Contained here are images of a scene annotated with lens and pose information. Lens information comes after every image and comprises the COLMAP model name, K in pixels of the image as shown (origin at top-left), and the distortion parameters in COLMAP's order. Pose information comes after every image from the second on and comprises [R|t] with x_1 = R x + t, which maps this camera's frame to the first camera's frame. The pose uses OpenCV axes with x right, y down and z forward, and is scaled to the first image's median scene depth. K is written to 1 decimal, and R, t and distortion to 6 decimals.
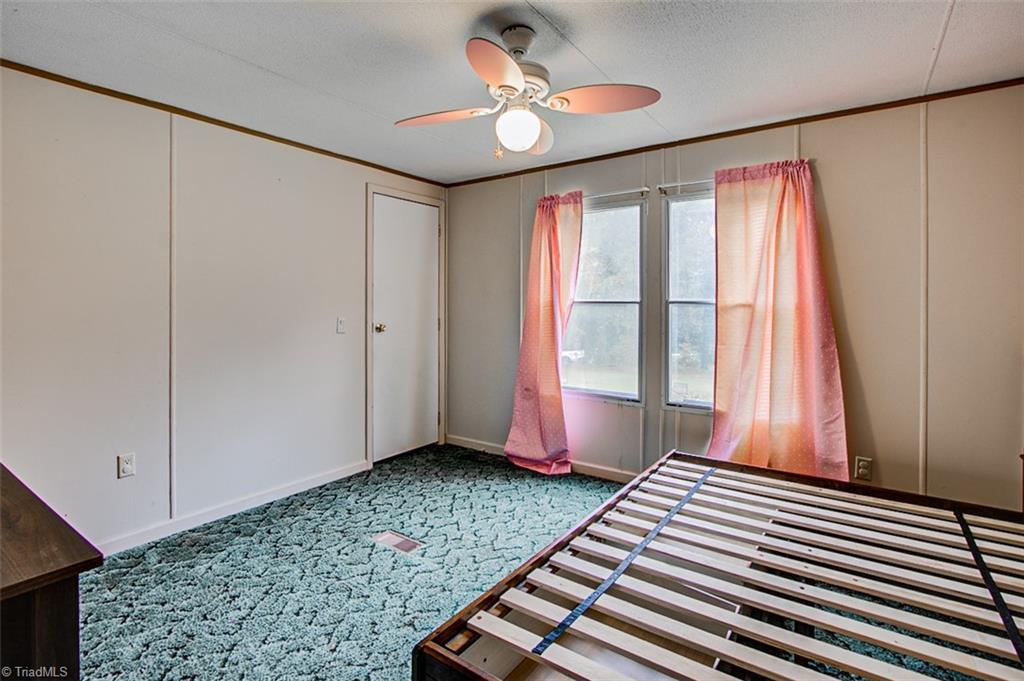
lens RADIAL K [[489.0, 0, 510.8], [0, 489.0, 306.6], [0, 0, 1]] dist [-0.019993, 0.000012]
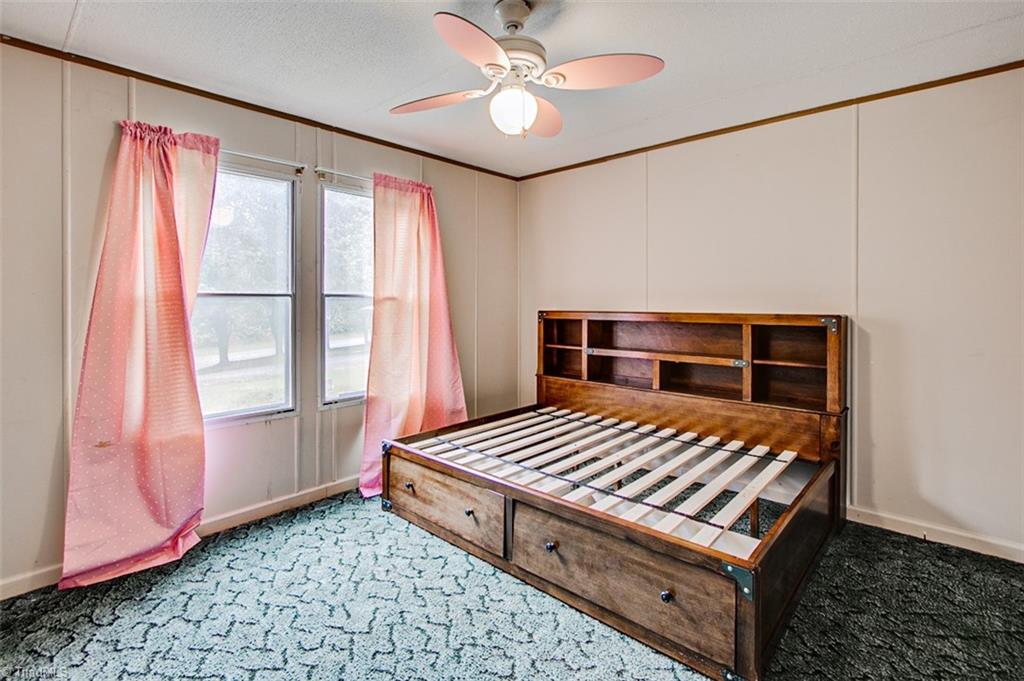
lens RADIAL K [[485.2, 0, 511.1], [0, 485.2, 301.1], [0, 0, 1]] dist [-0.014162, 0.000676]
pose [[0.110752, -0.009722, 0.993801, -0.555940], [0.000523, 0.999953, 0.009724, -0.006376], [-0.993848, -0.000557, 0.110752, 0.536543]]
